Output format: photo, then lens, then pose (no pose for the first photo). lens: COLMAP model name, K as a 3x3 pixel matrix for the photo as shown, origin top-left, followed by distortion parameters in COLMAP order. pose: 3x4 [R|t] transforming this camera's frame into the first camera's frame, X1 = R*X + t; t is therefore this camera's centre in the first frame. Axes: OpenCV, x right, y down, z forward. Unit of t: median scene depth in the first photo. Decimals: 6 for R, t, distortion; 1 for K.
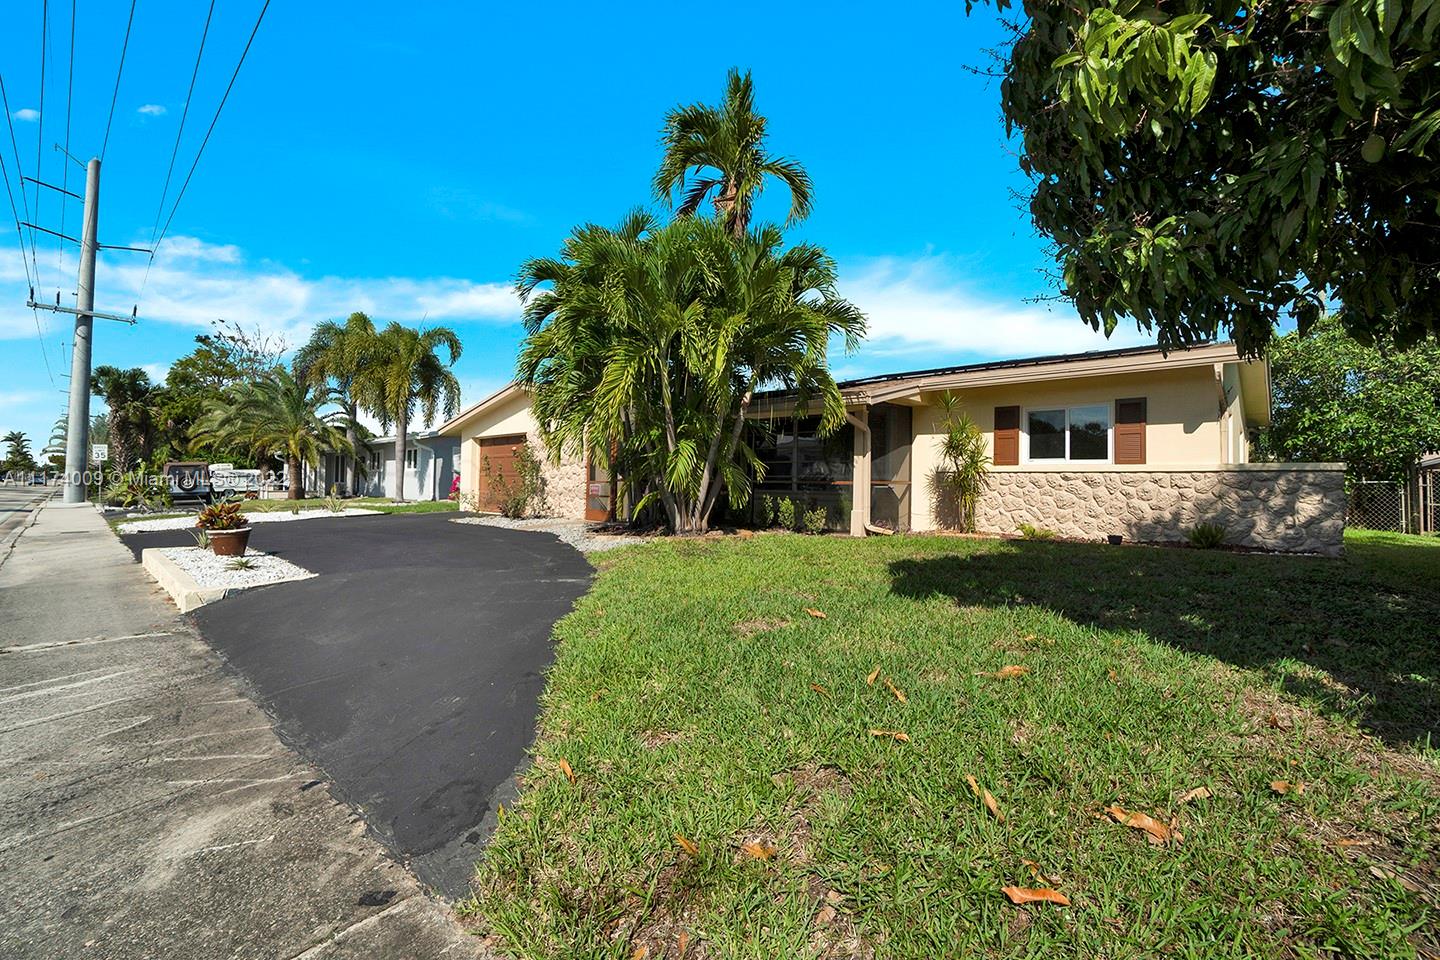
lens RADIAL K [[620.1, 0, 720.0], [0, 620.1, 480.0], [0, 0, 1]] dist [-0.002266, -0.000222]
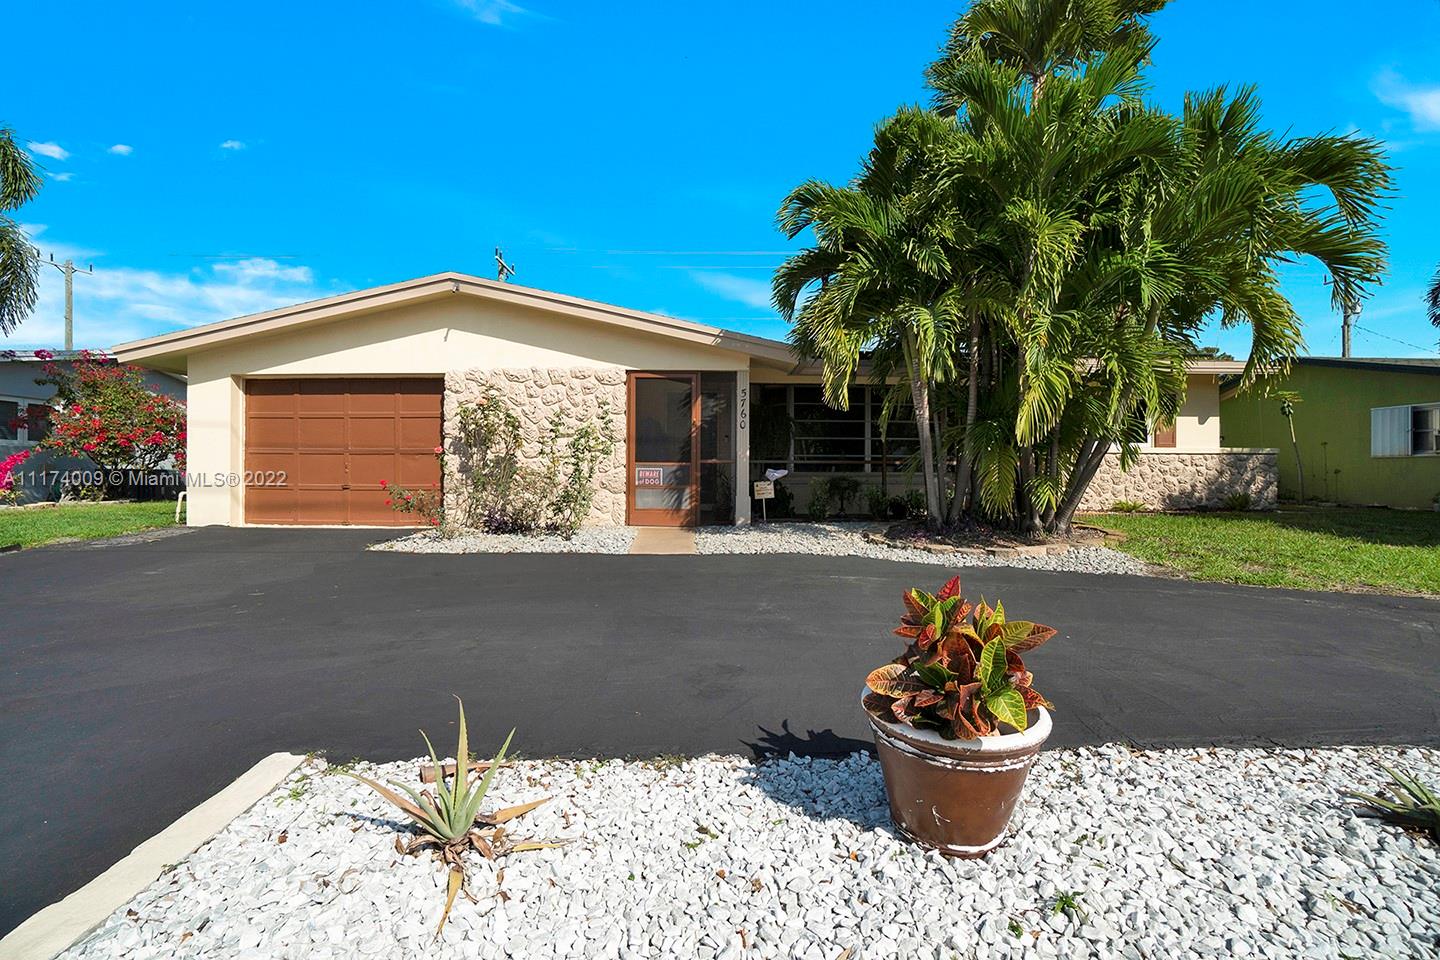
lens RADIAL K [[620.1, 0, 720.0], [0, 620.1, 480.0], [0, 0, 1]] dist [-0.002266, -0.000222]
pose [[0.726014, -0.030746, 0.686992, -0.860620], [-0.001025, 0.998951, 0.045790, -0.016396], [-0.687679, -0.033949, 0.725221, 0.715047]]
